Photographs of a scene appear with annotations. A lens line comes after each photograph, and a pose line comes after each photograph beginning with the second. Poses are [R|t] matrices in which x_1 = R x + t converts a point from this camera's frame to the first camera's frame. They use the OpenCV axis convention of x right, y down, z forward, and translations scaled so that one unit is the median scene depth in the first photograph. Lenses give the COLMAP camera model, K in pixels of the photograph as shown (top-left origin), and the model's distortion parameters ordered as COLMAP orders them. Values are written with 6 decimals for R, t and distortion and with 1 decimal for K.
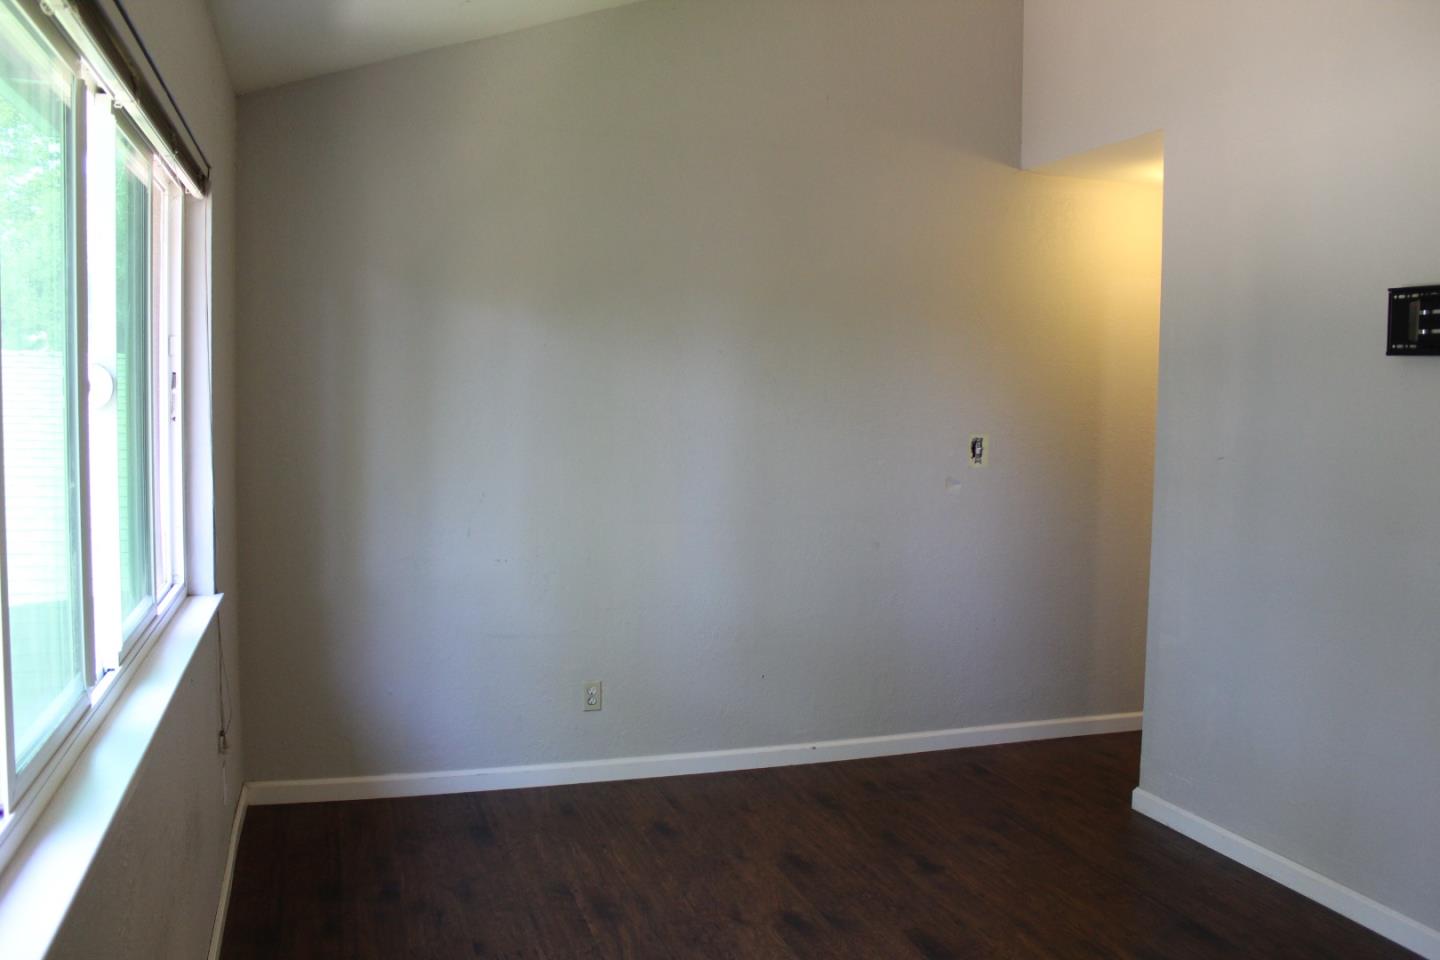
lens RADIAL K [[1194.8, 0, 720.8], [0, 1194.8, 475.1], [0, 0, 1]] dist [-0.142067, 0.113408]
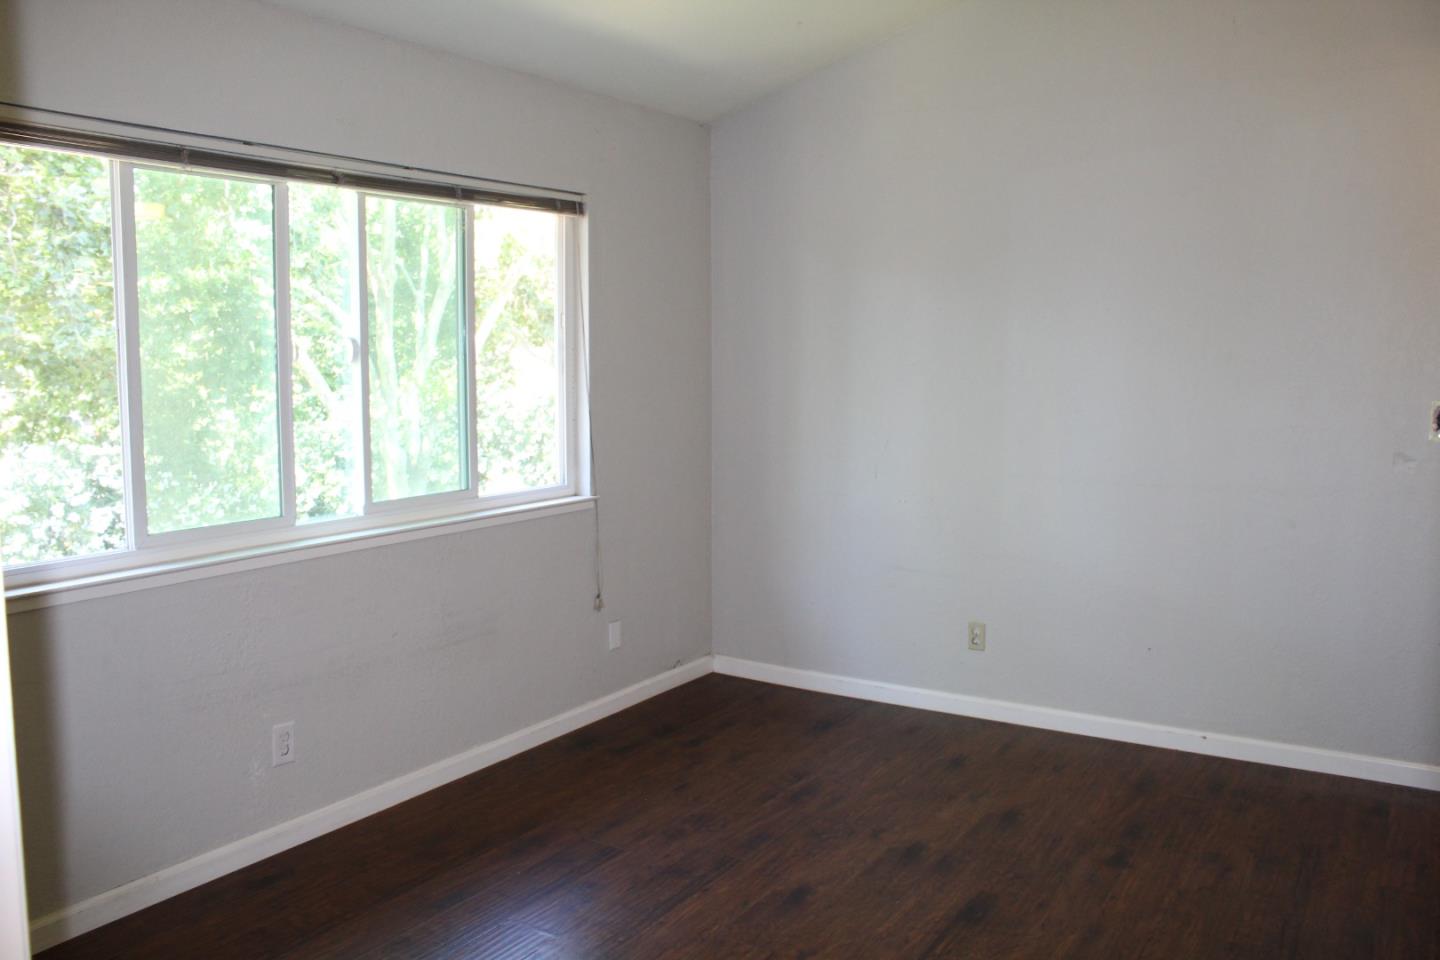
lens RADIAL K [[1194.8, 0, 717.9], [0, 1194.8, 482.0], [0, 0, 1]] dist [-0.142067, 0.113408]
pose [[0.636900, 0.072898, -0.767492, 0.686178], [-0.044479, 0.997336, 0.057819, -0.004119], [0.769662, -0.002688, 0.638446, 0.177467]]
